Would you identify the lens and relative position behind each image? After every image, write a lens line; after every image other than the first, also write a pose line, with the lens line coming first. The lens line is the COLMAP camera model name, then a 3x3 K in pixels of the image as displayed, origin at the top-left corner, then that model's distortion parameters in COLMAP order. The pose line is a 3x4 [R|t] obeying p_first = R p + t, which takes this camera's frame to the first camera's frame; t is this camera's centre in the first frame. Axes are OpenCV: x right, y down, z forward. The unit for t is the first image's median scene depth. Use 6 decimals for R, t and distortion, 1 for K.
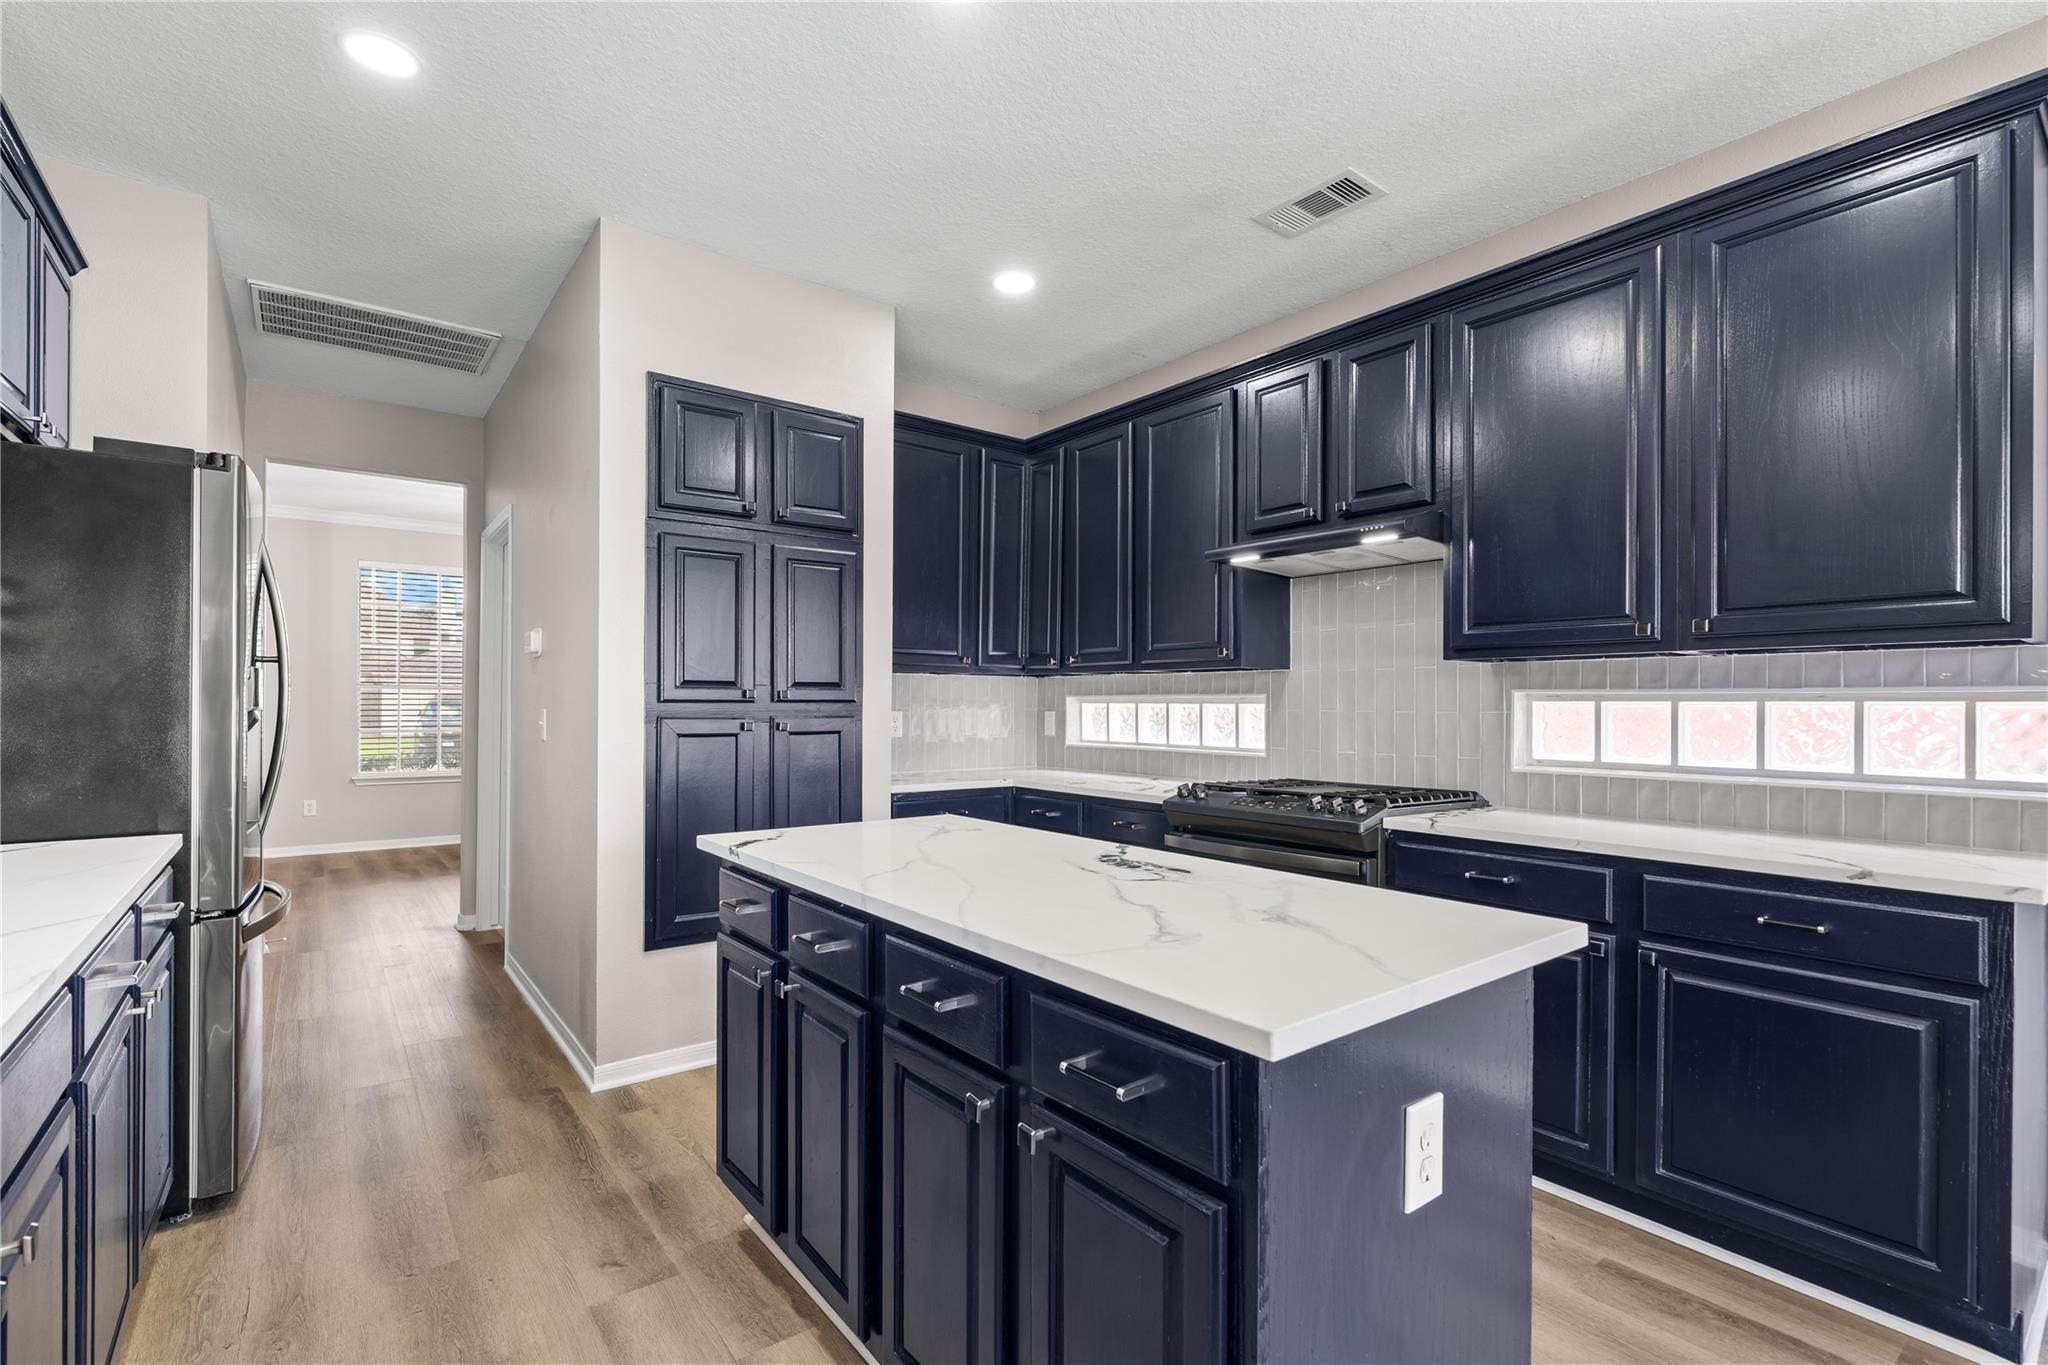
lens RADIAL K [[920.2, 0, 1027.1], [0, 920.2, 702.3], [0, 0, 1]] dist [-0.001757, 0.000174]
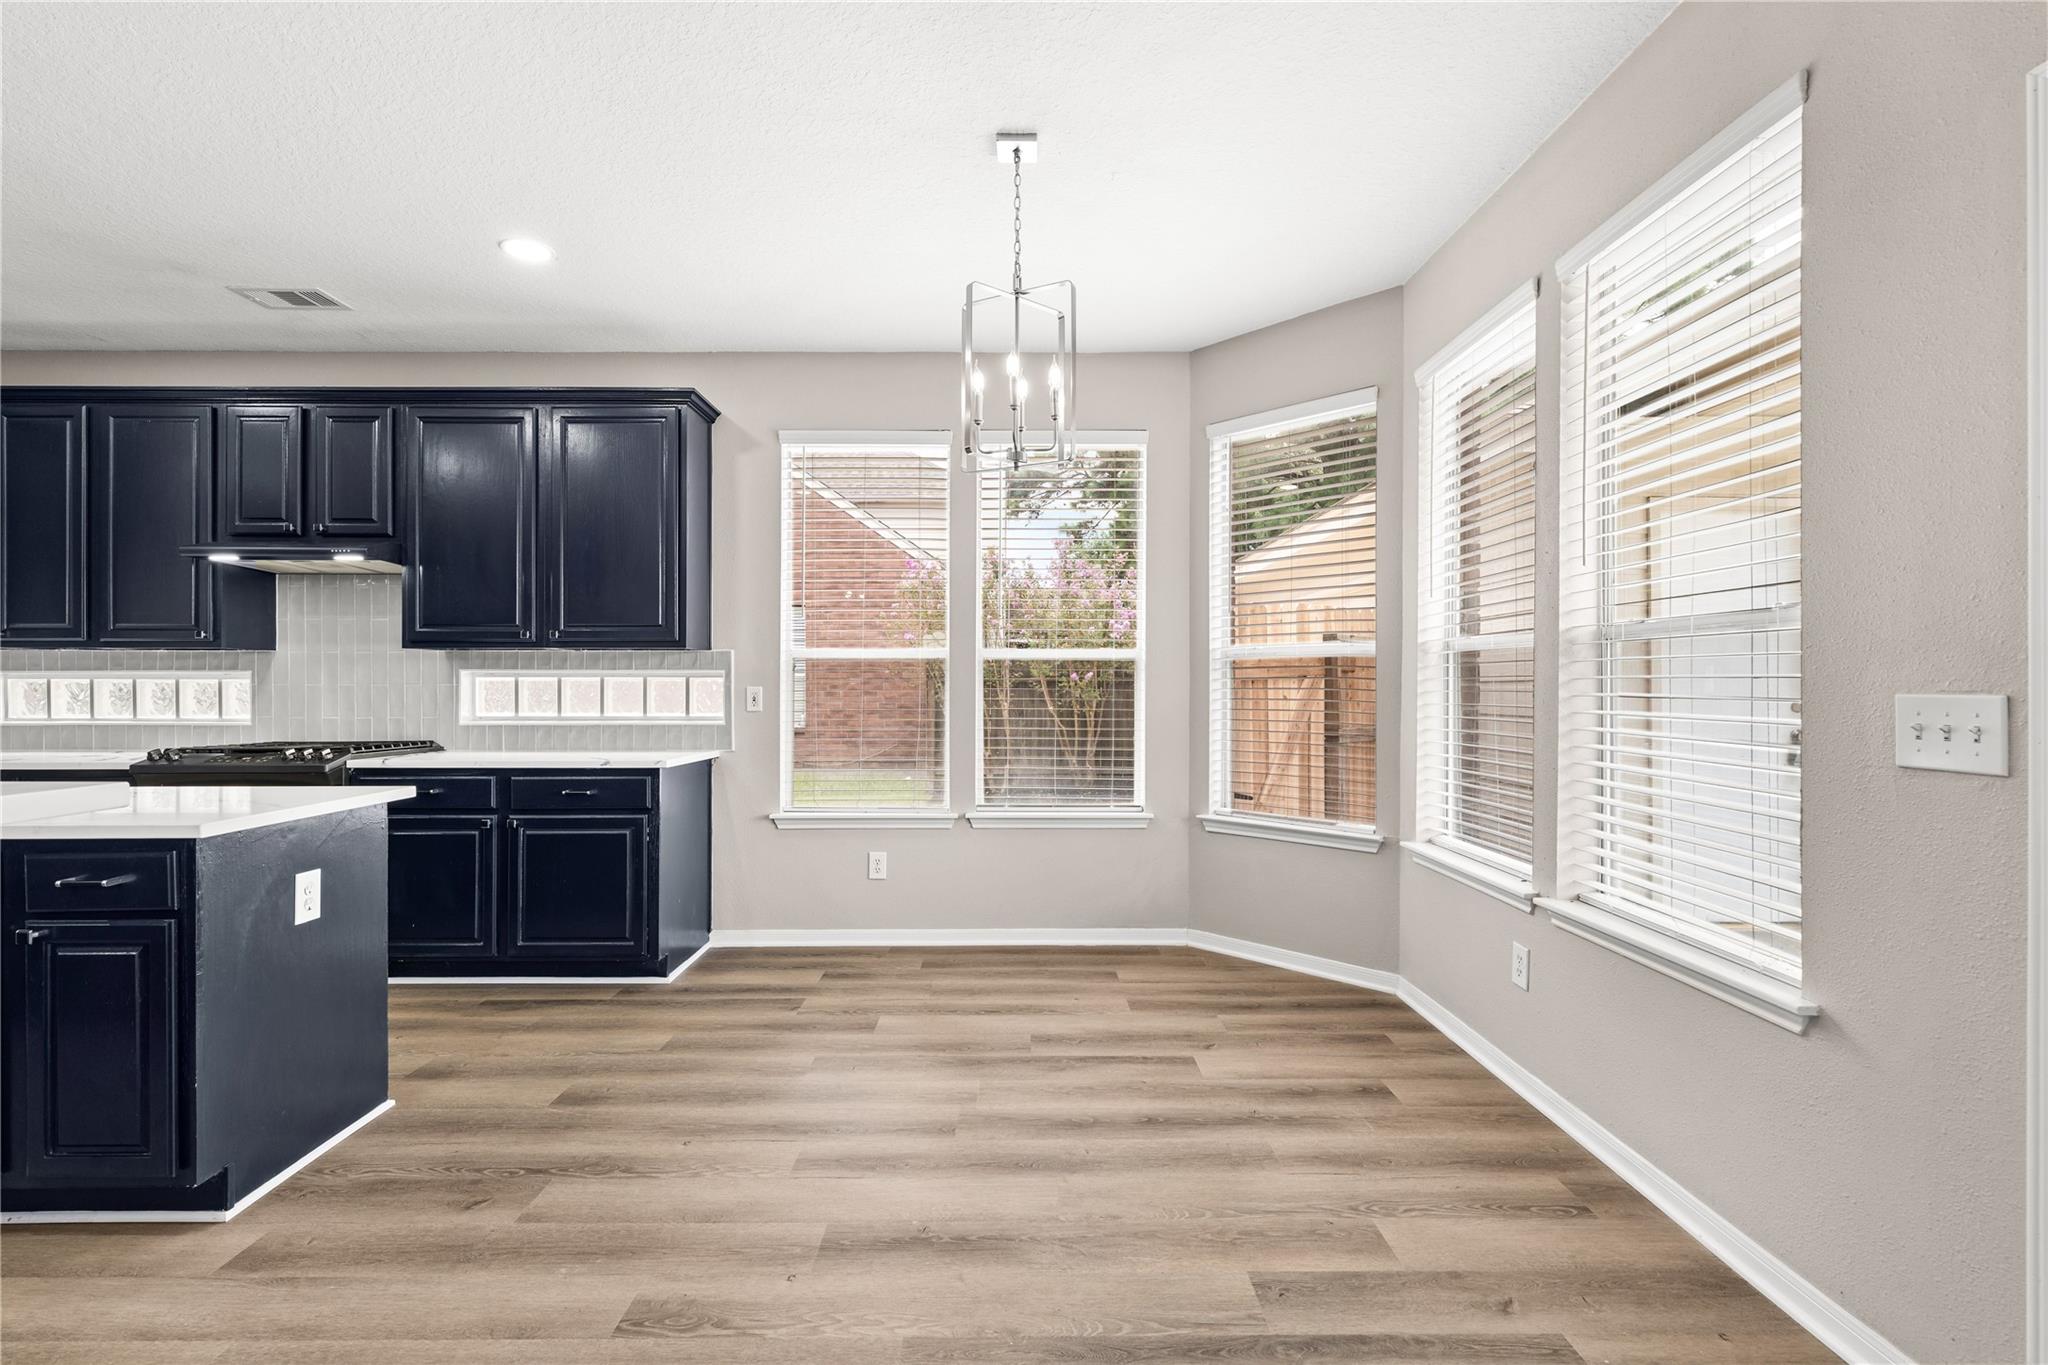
lens RADIAL K [[913.6, 0, 1026.8], [0, 913.6, 678.7], [0, 0, 1]] dist [-0.011573, 0.003603]
pose [[0.597857, -0.003079, 0.801597, -0.085865], [0.000141, 0.999993, 0.003735, -0.003504], [-0.801602, -0.002120, 0.597854, -0.548307]]
